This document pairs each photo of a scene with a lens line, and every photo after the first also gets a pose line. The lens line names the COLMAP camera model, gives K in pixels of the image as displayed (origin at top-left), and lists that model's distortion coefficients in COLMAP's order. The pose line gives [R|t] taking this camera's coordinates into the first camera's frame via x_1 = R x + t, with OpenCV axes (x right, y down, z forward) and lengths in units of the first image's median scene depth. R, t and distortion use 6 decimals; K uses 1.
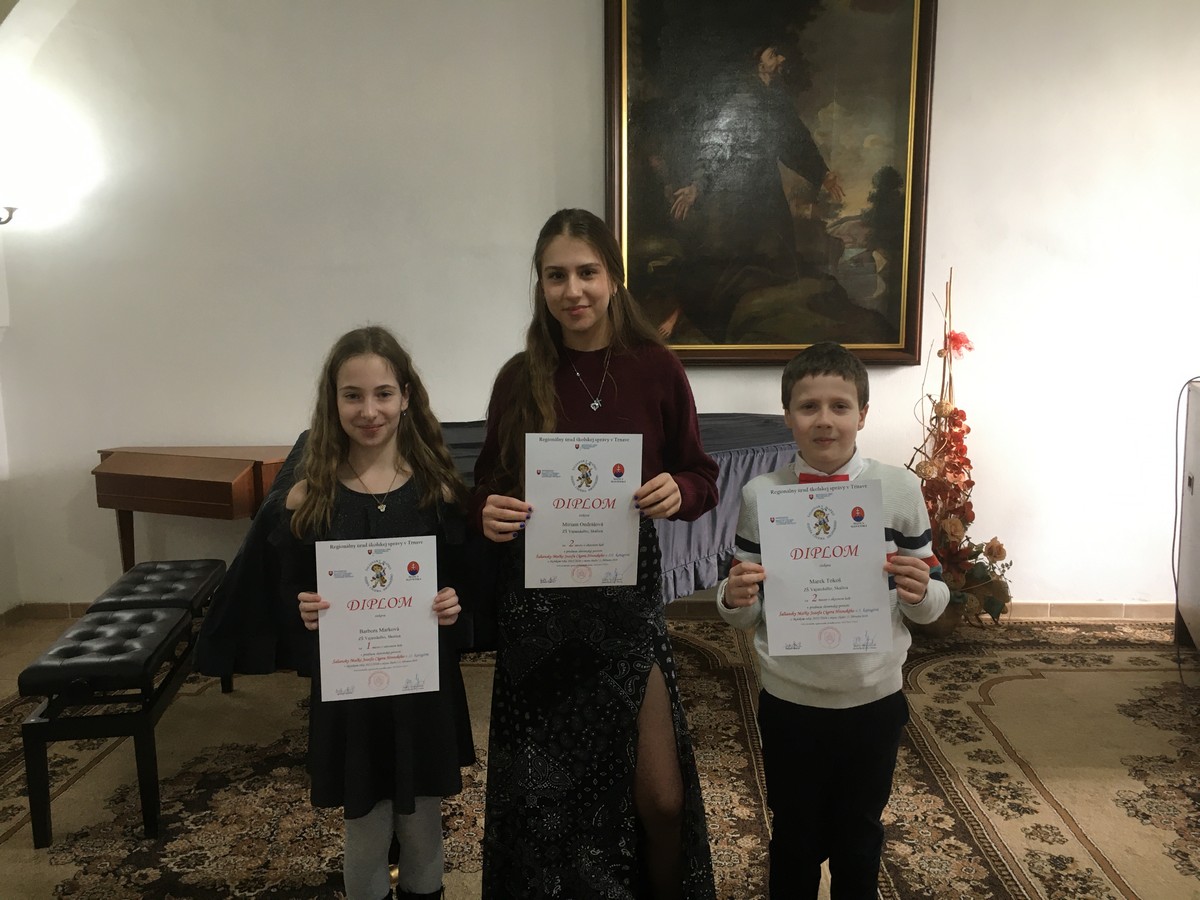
lens RADIAL K [[1023.4, 0, 600.6], [0, 1023.4, 450.8], [0, 0, 1]] dist [0.088983, -0.136346]
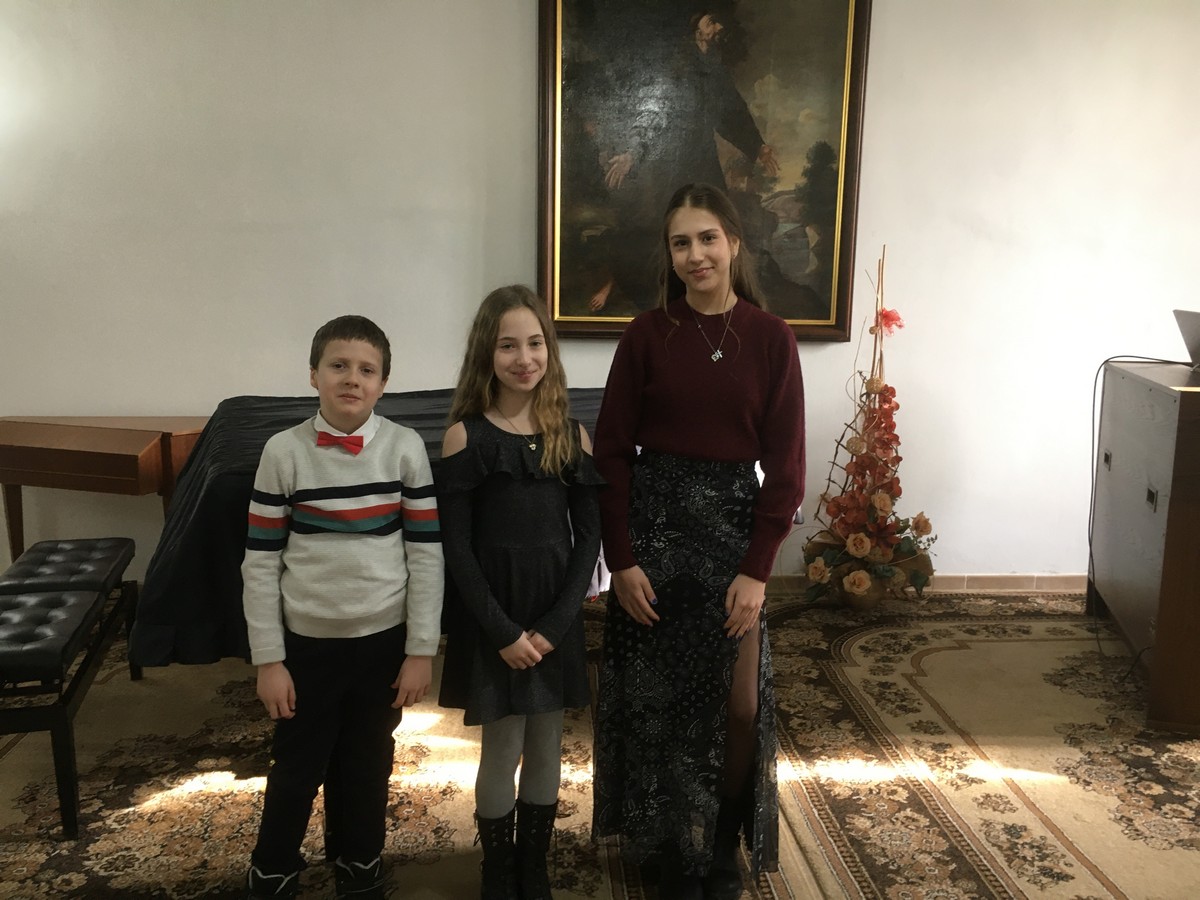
lens RADIAL K [[1023.4, 0, 600.6], [0, 1023.4, 450.8], [0, 0, 1]] dist [0.088983, -0.136346]
pose [[0.993720, 0.004116, 0.111818, -0.045791], [-0.006671, 0.999725, 0.022486, 0.002492], [-0.111694, -0.023091, 0.993474, 0.026459]]
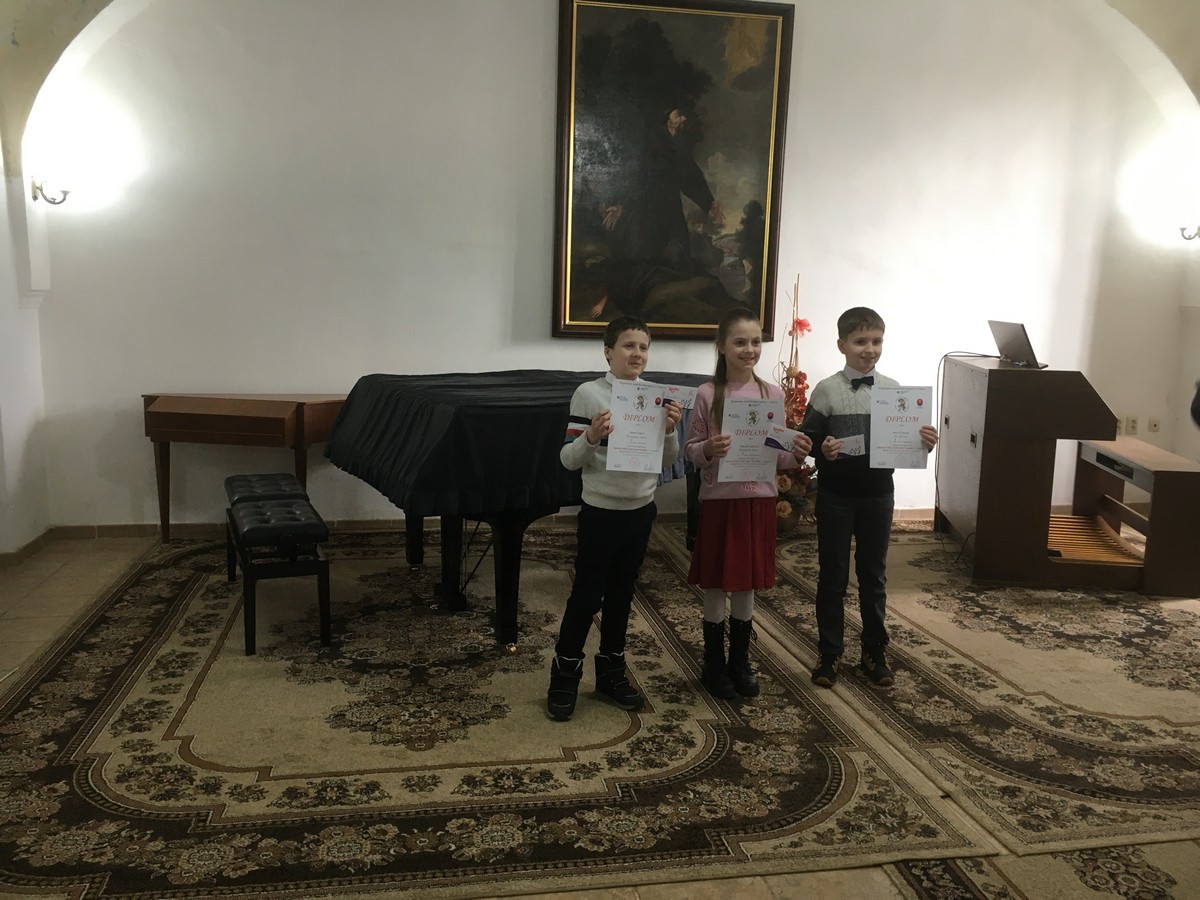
lens RADIAL K [[1022.3, 0, 601.2], [0, 1022.3, 449.9], [0, 0, 1]] dist [0.088411, -0.132500]
pose [[0.971533, -0.000872, 0.236904, -0.262922], [-0.001447, 0.999953, 0.009613, 0.054421], [-0.236901, -0.009682, 0.971486, -0.326053]]
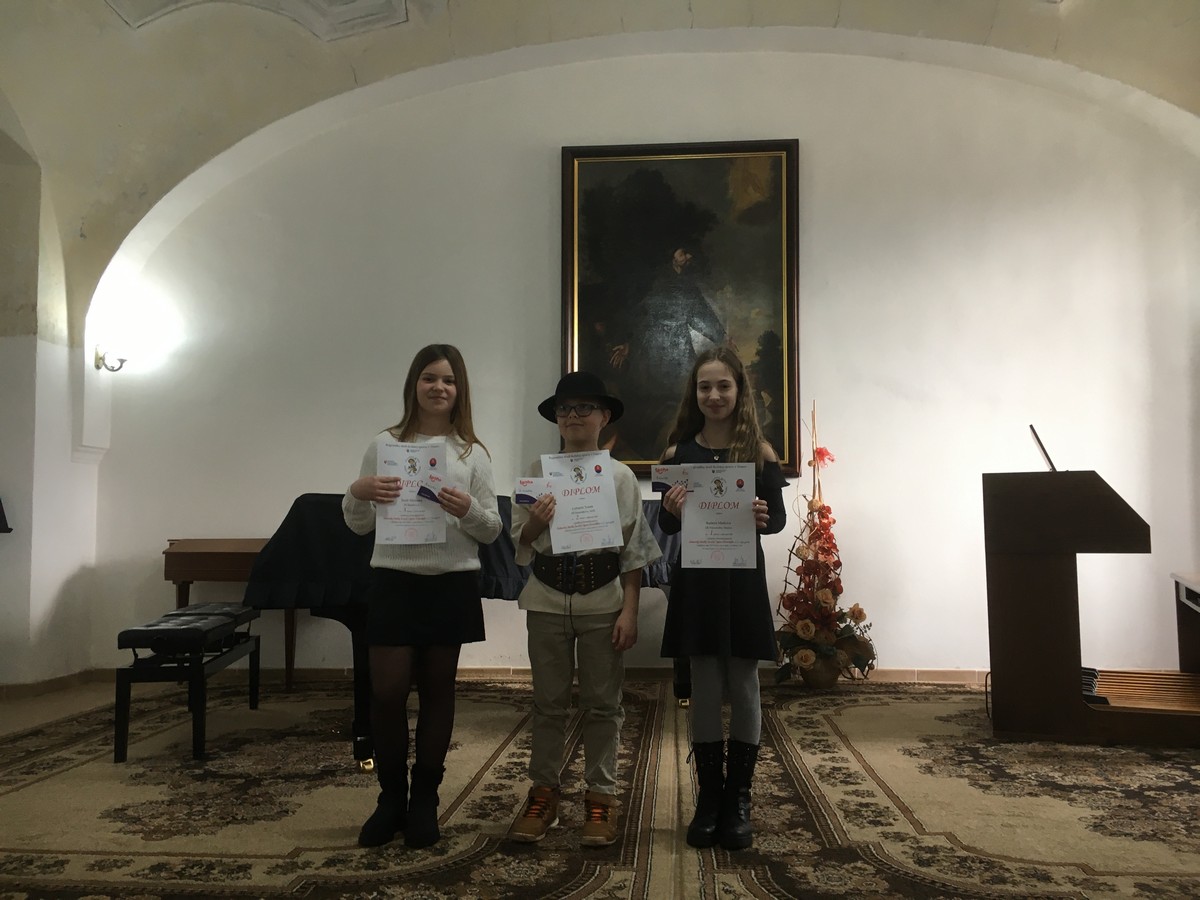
lens RADIAL K [[1022.3, 0, 601.2], [0, 1022.3, 449.9], [0, 0, 1]] dist [0.088411, -0.132500]
pose [[0.999611, 0.005368, -0.027360, 0.096281], [-0.011098, 0.976806, -0.213838, 0.169516], [0.025577, 0.214058, 0.976486, -0.287636]]
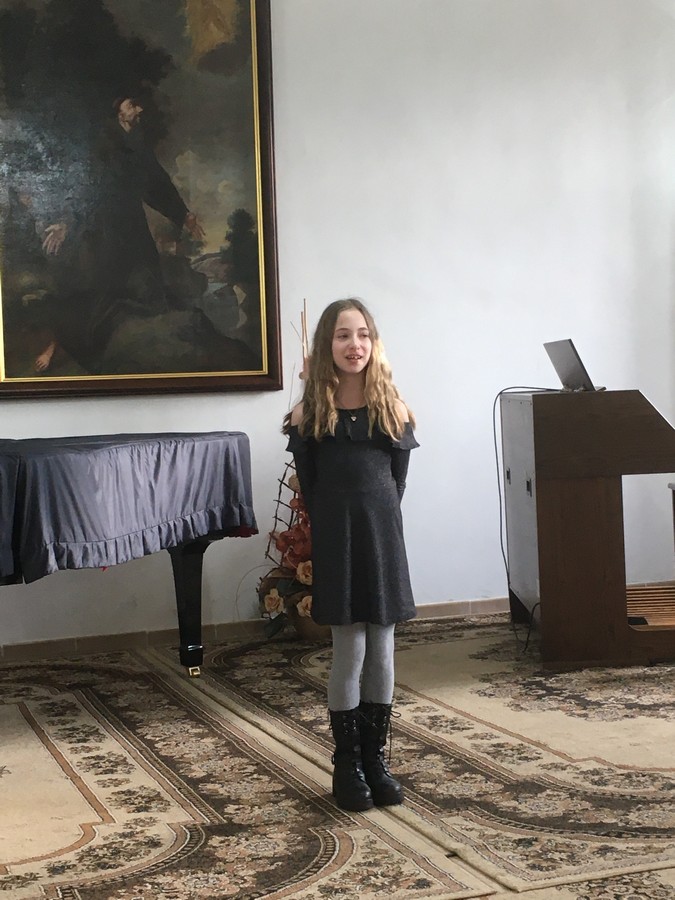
lens RADIAL K [[1555.3, 0, 337.5], [0, 1555.3, 450.0], [0, 0, 1]] dist [0.031274, 0.153431]
pose [[0.925929, -0.040544, 0.375515, -0.257360], [0.082191, 0.992025, -0.095554, 0.143535], [-0.368646, 0.119340, 0.921877, -0.526025]]
